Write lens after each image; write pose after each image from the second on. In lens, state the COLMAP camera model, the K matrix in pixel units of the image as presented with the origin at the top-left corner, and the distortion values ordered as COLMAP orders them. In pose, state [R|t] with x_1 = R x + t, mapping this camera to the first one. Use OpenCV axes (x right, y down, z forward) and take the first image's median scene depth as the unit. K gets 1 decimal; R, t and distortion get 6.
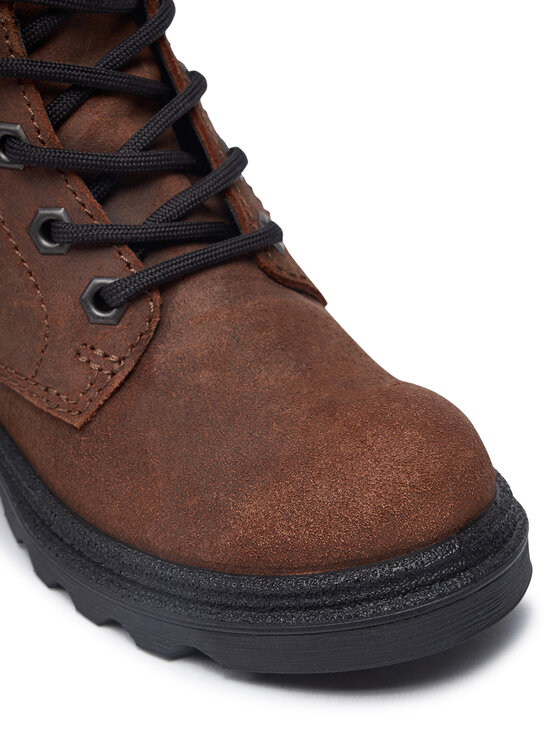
lens RADIAL K [[1987.7, 0, 280.5], [0, 1987.7, 373.1], [0, 0, 1]] dist [-0.145245, 0.000000]
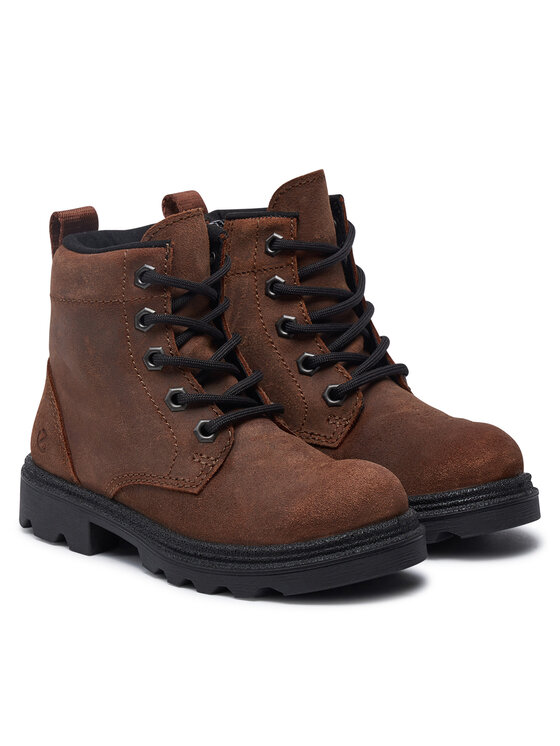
lens RADIAL K [[2189.3, 0, 279.8], [0, 2189.3, 372.8], [0, 0, 1]] dist [0.130621, 0.000000]
pose [[0.983498, -0.015929, 0.180219, -0.413117], [0.076040, 0.940260, -0.331857, 0.647450], [-0.164166, 0.340084, 0.925955, -1.079127]]
